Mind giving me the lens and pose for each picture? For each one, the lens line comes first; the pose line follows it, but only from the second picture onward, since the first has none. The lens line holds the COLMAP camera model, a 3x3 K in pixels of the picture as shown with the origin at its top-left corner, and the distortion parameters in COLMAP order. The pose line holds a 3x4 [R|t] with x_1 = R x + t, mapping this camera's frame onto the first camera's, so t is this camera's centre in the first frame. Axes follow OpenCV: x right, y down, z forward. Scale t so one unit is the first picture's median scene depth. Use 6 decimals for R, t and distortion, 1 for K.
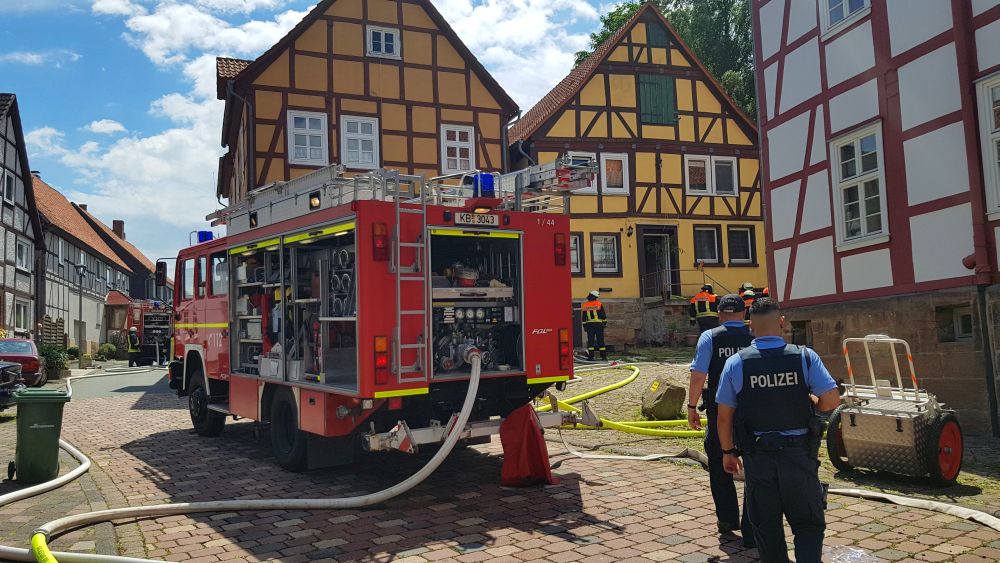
lens RADIAL K [[788.8, 0, 500.0], [0, 788.8, 281.5], [0, 0, 1]] dist [-0.000336, 0.000841]
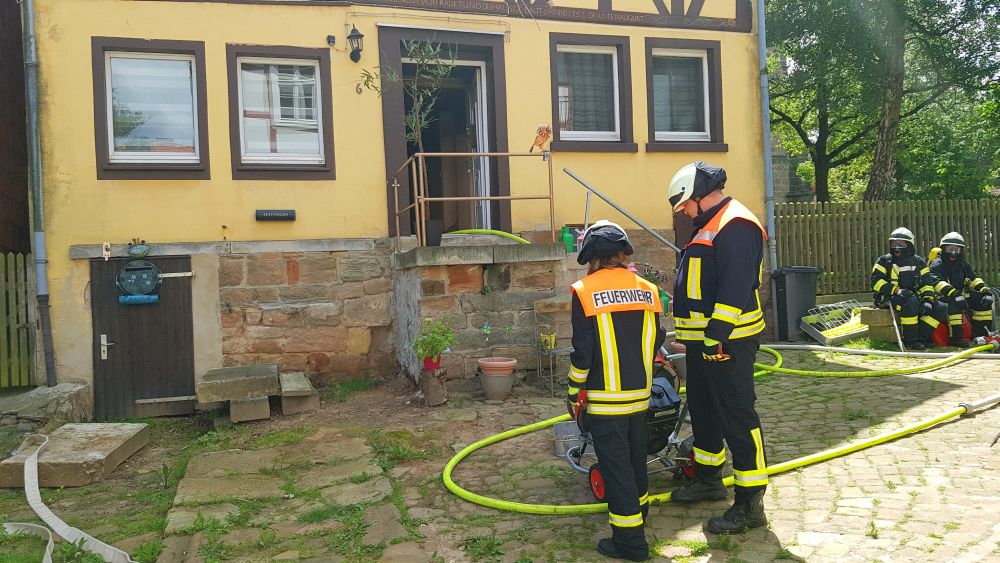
lens RADIAL K [[788.8, 0, 500.0], [0, 788.8, 281.5], [0, 0, 1]] dist [-0.000336, 0.000841]
pose [[0.999842, -0.007927, 0.015879, 0.220996], [0.006274, 0.994810, 0.101561, 0.004676], [-0.016602, -0.101445, 0.994703, 0.643324]]
